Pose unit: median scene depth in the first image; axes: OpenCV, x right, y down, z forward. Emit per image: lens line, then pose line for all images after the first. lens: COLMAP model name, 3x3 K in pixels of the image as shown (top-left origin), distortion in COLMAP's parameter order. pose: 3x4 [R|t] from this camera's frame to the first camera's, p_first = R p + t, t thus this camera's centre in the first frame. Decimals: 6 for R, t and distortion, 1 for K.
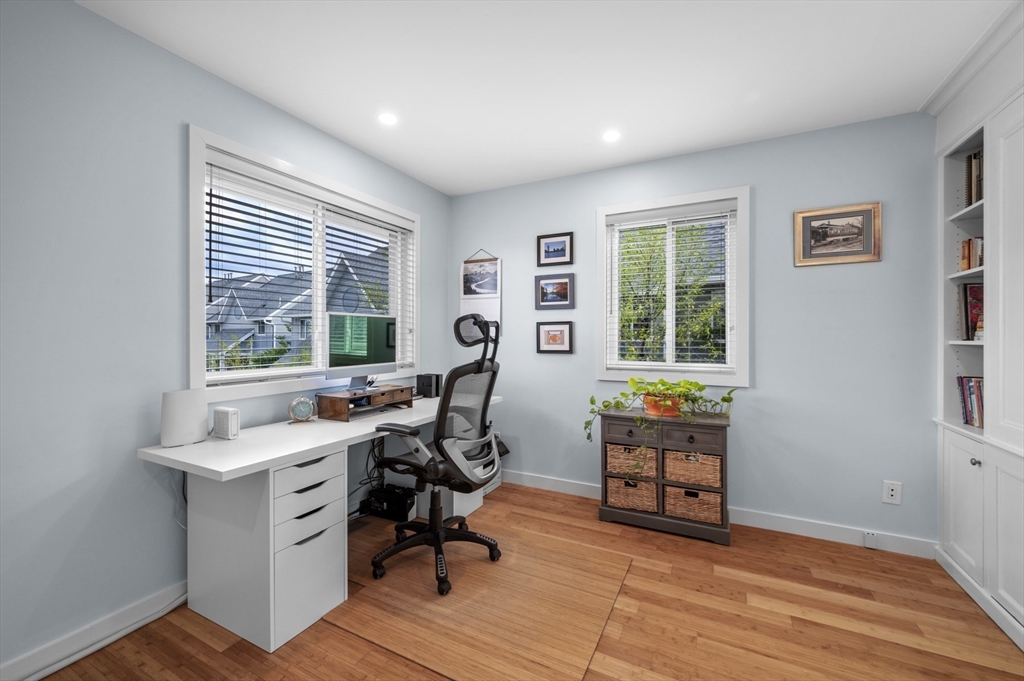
lens RADIAL K [[413.0, 0, 511.7], [0, 413.0, 335.6], [0, 0, 1]] dist [-0.003687, 0.000291]
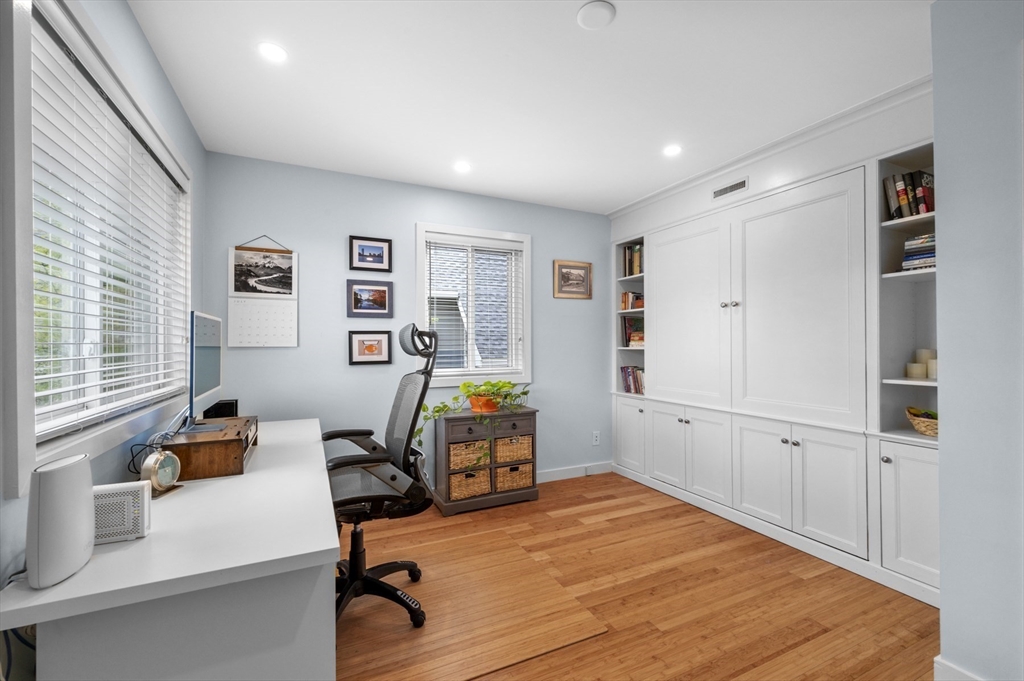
lens RADIAL K [[430.6, 0, 513.4], [0, 430.6, 342.4], [0, 0, 1]] dist [-0.009685, -0.000251]
pose [[0.607132, 0.001005, 0.794600, -0.625658], [0.003248, 0.999988, -0.003746, -0.002915], [-0.794594, 0.004855, 0.607122, 0.192978]]
